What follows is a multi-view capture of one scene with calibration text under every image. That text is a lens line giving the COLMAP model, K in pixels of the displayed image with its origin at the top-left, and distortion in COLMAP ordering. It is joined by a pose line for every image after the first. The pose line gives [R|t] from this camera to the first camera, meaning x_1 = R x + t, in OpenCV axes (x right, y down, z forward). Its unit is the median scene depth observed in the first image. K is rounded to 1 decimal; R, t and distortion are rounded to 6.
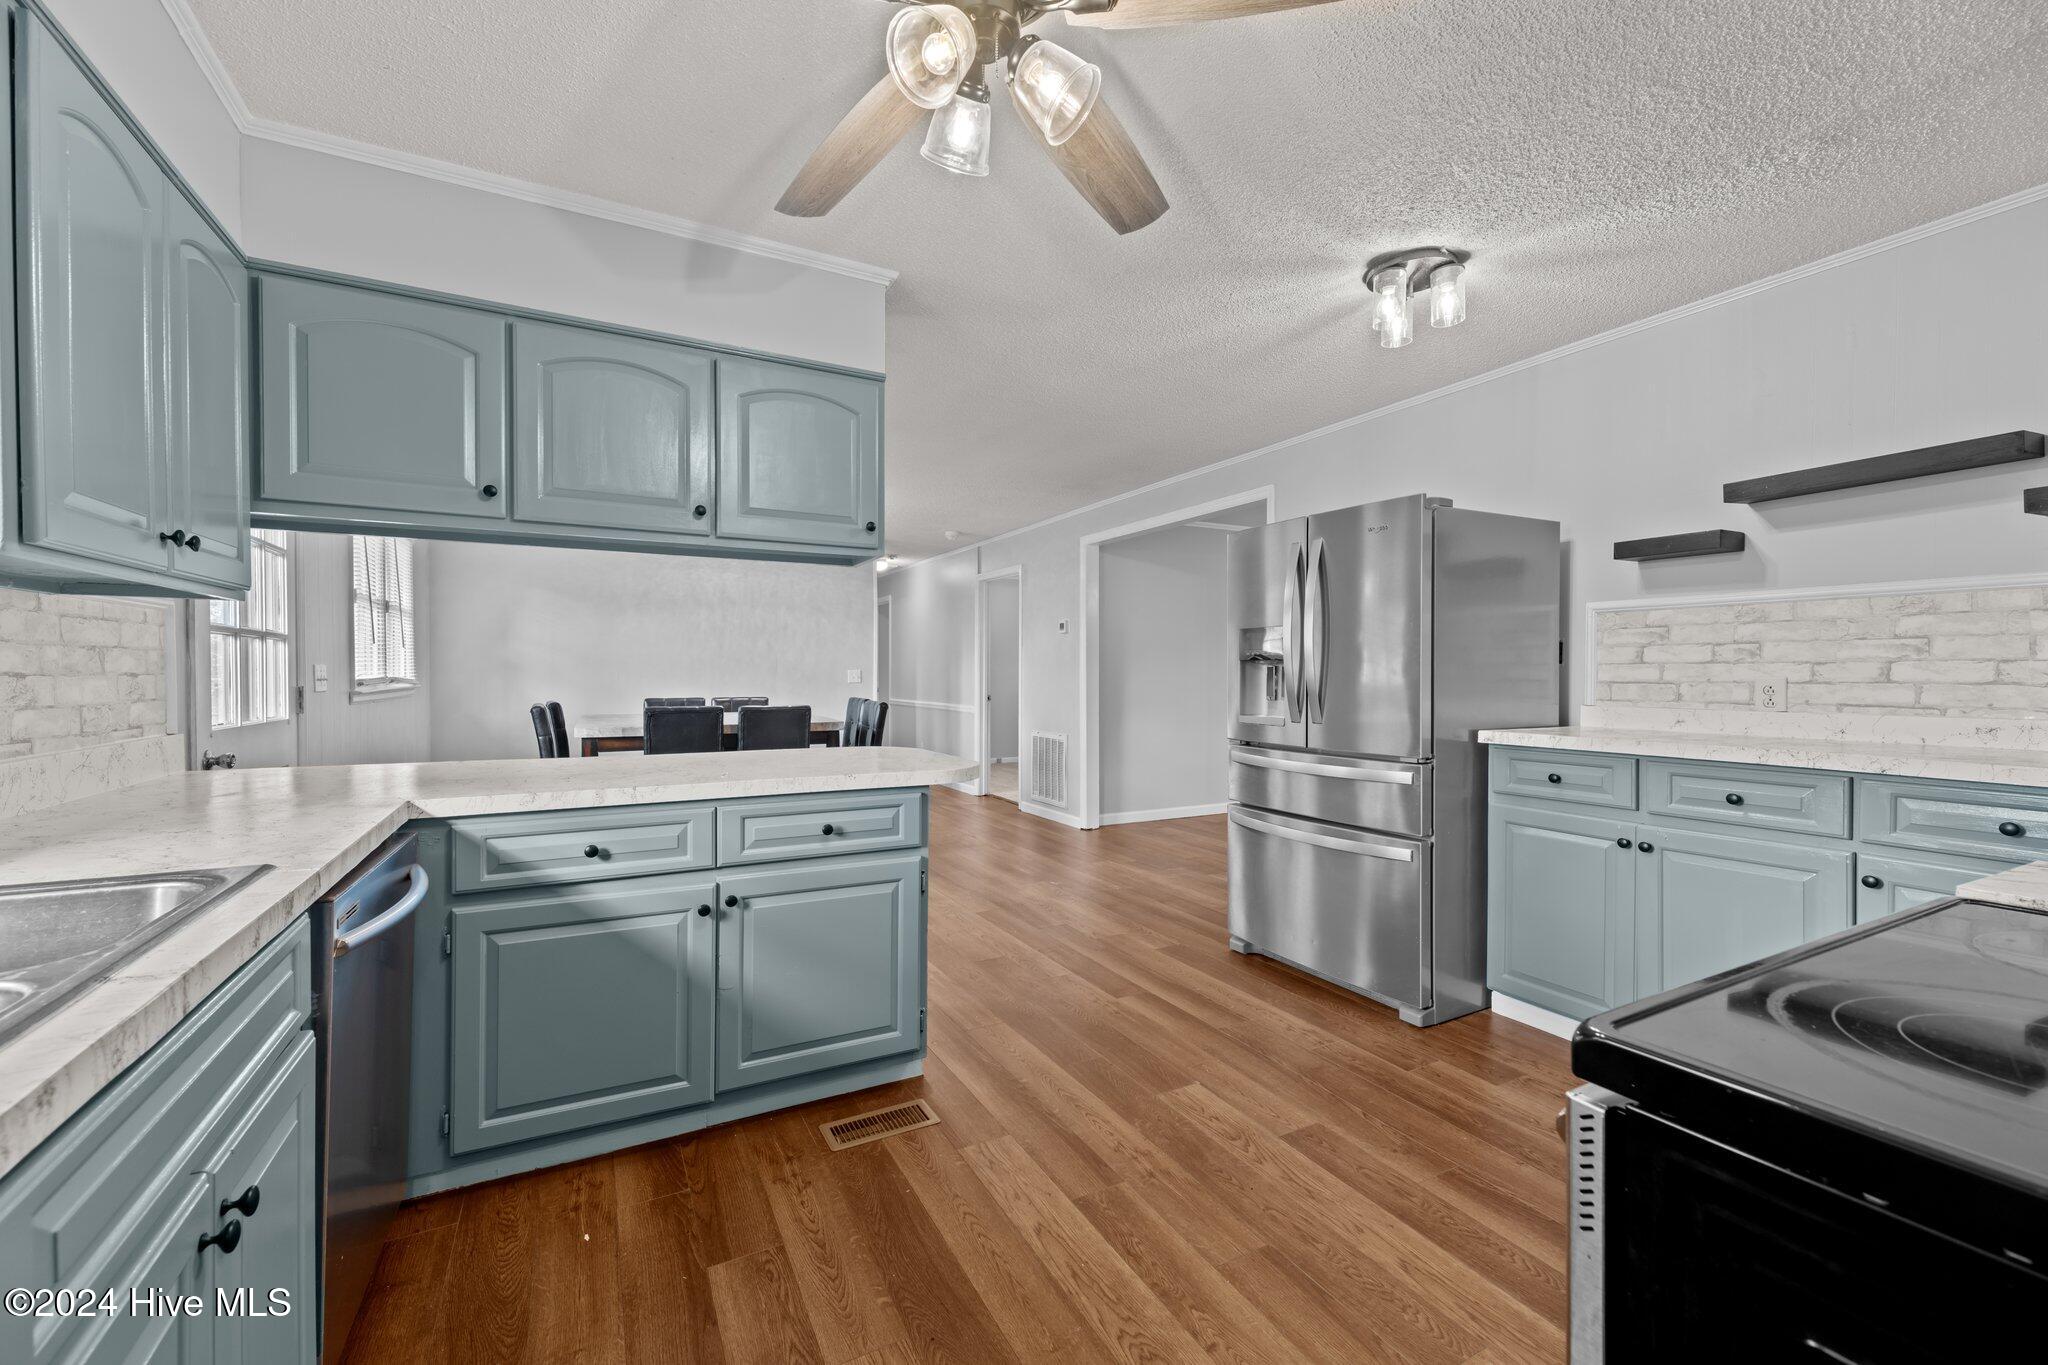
lens RADIAL K [[820.0, 0, 1018.9], [0, 820.0, 687.5], [0, 0, 1]] dist [0.014137, -0.004498]
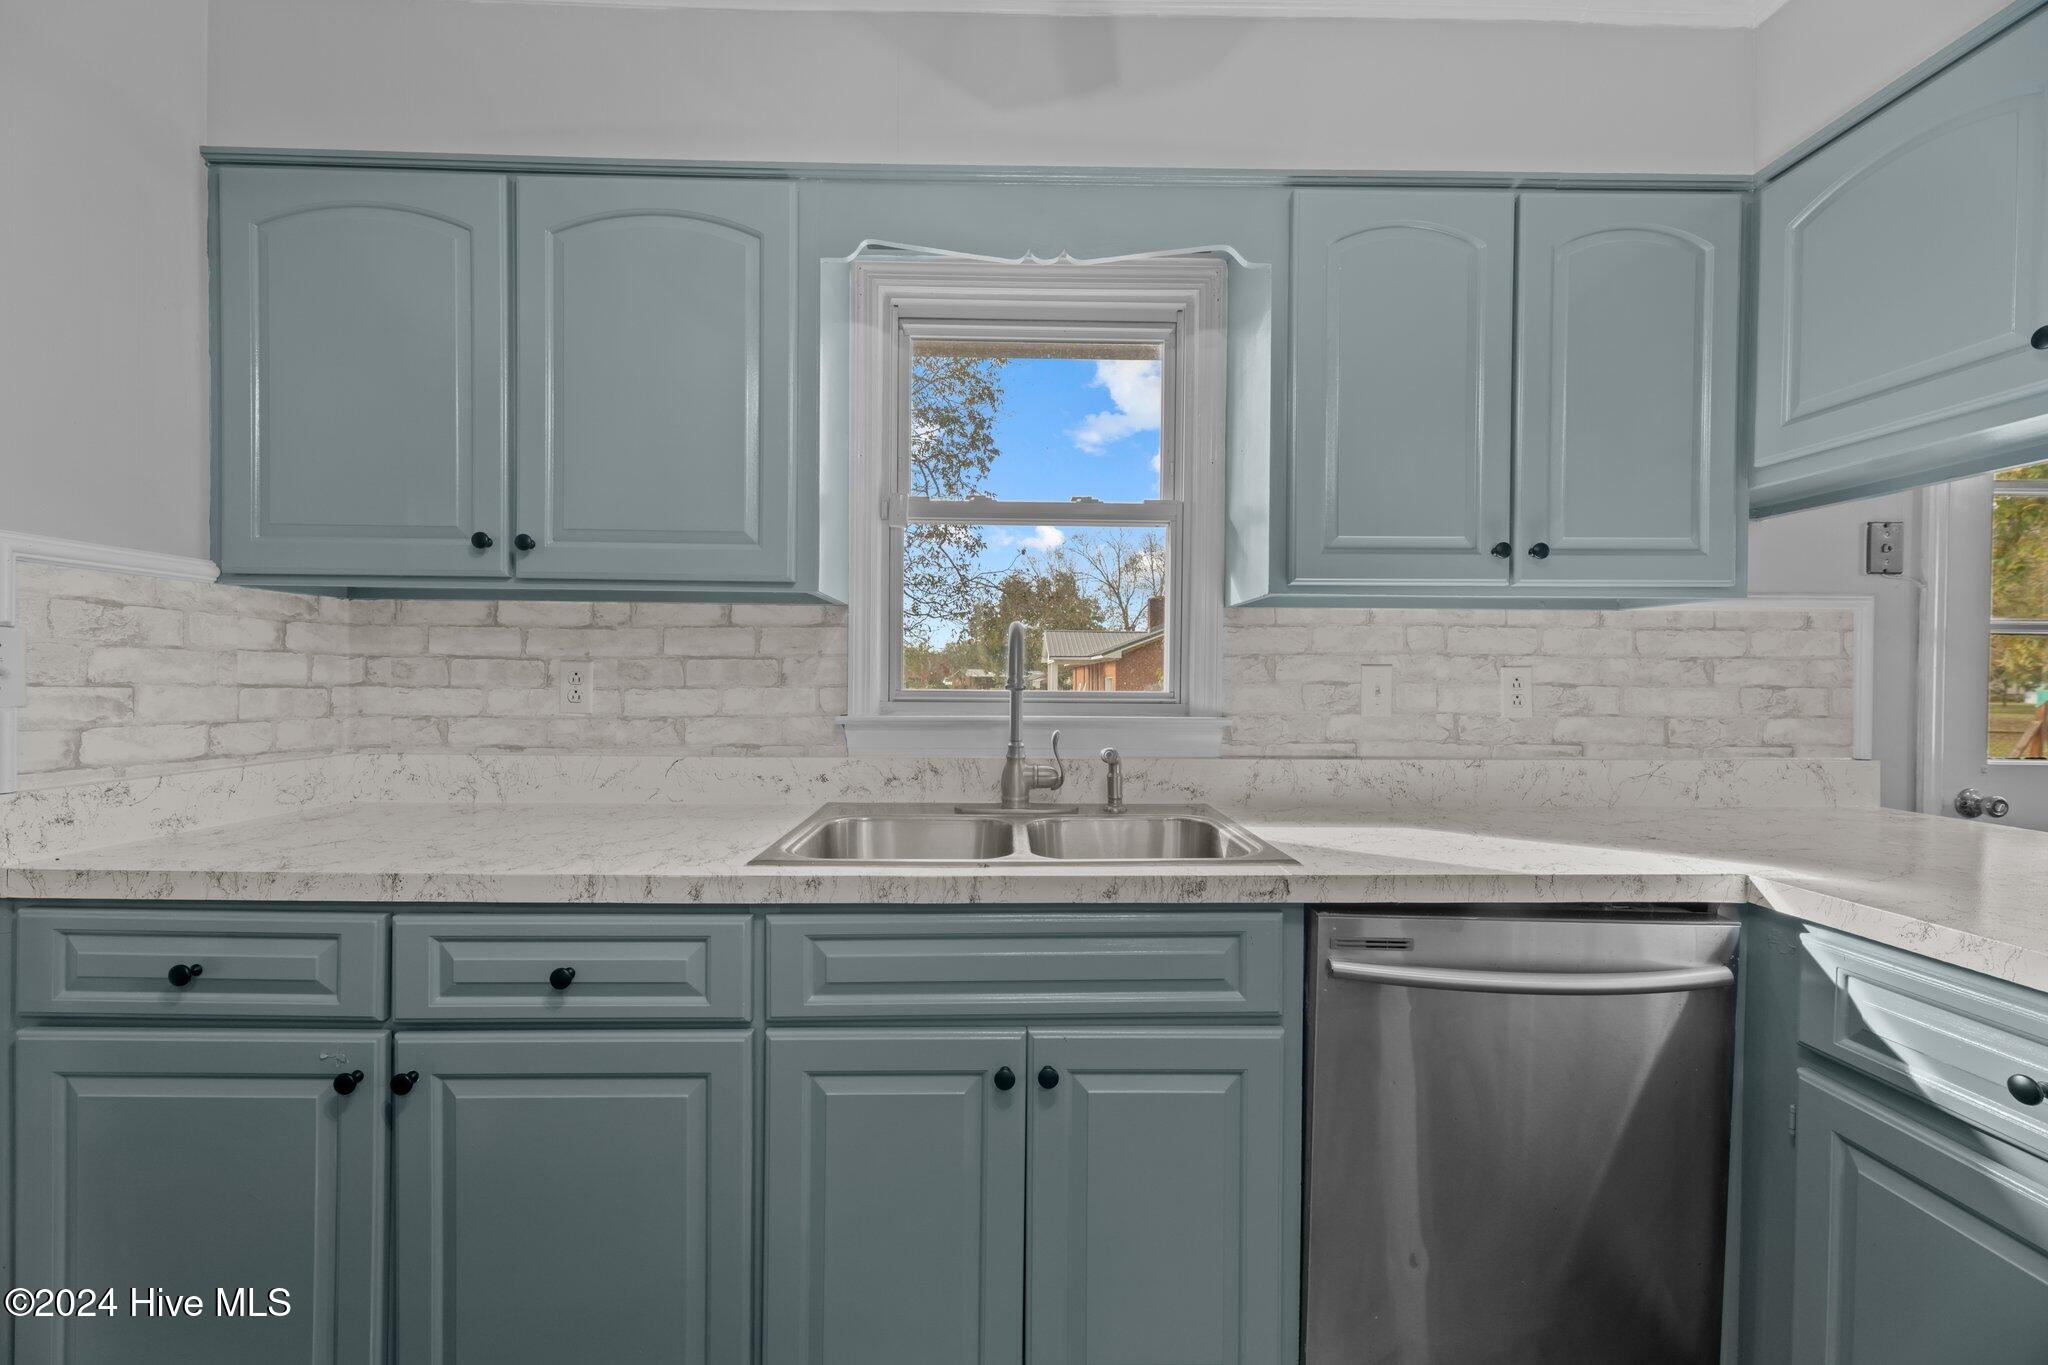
lens RADIAL K [[820.0, 0, 1018.9], [0, 820.0, 687.5], [0, 0, 1]] dist [0.014137, -0.004498]
pose [[-0.449389, 0.004322, -0.893326, 0.125470], [-0.026548, 0.999482, 0.018191, -0.011234], [0.892942, 0.031891, -0.449041, 0.739885]]
